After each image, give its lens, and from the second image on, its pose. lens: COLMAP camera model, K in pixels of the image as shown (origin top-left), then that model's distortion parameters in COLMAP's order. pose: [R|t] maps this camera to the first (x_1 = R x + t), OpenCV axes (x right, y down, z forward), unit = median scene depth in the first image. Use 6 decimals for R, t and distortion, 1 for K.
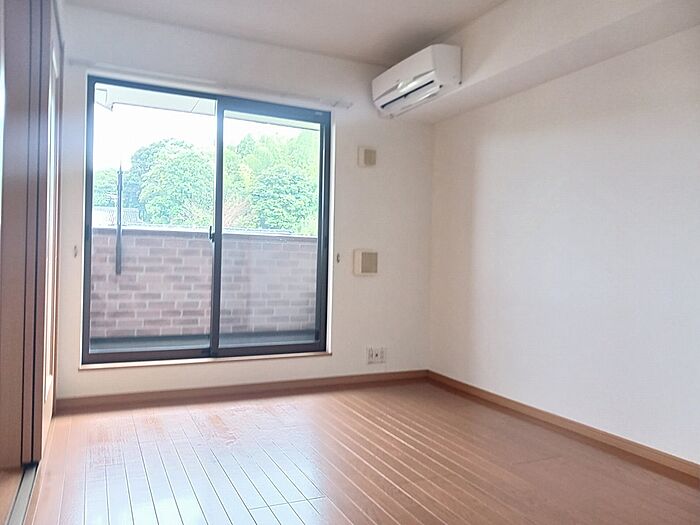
lens RADIAL K [[567.9, 0, 354.7], [0, 567.9, 264.8], [0, 0, 1]] dist [0.037920, 0.005240]
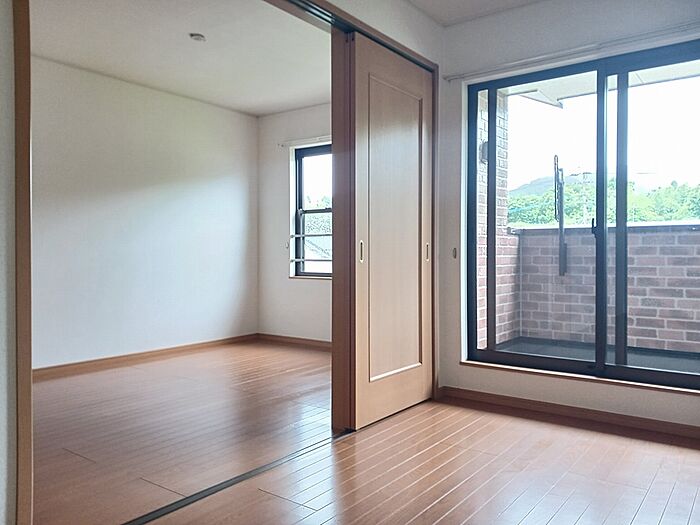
lens RADIAL K [[567.9, 0, 355.5], [0, 567.9, 257.5], [0, 0, 1]] dist [0.037920, 0.005240]
pose [[0.498420, -0.017793, -0.866753, 0.238166], [0.002865, 0.999818, -0.018877, 0.003526], [0.866931, 0.006926, 0.498380, 0.211663]]
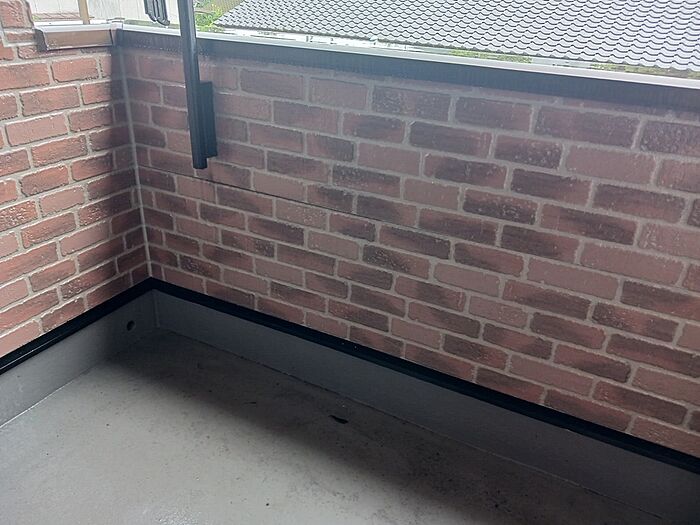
lens RADIAL K [[567.9, 0, 351.8], [0, 567.9, 266.0], [0, 0, 1]] dist [0.037920, 0.005240]
pose [[0.633967, 0.351799, -0.688712, -0.058326], [-0.035171, 0.902739, 0.428749, -0.088178], [0.772560, -0.247590, 0.584680, 0.805499]]
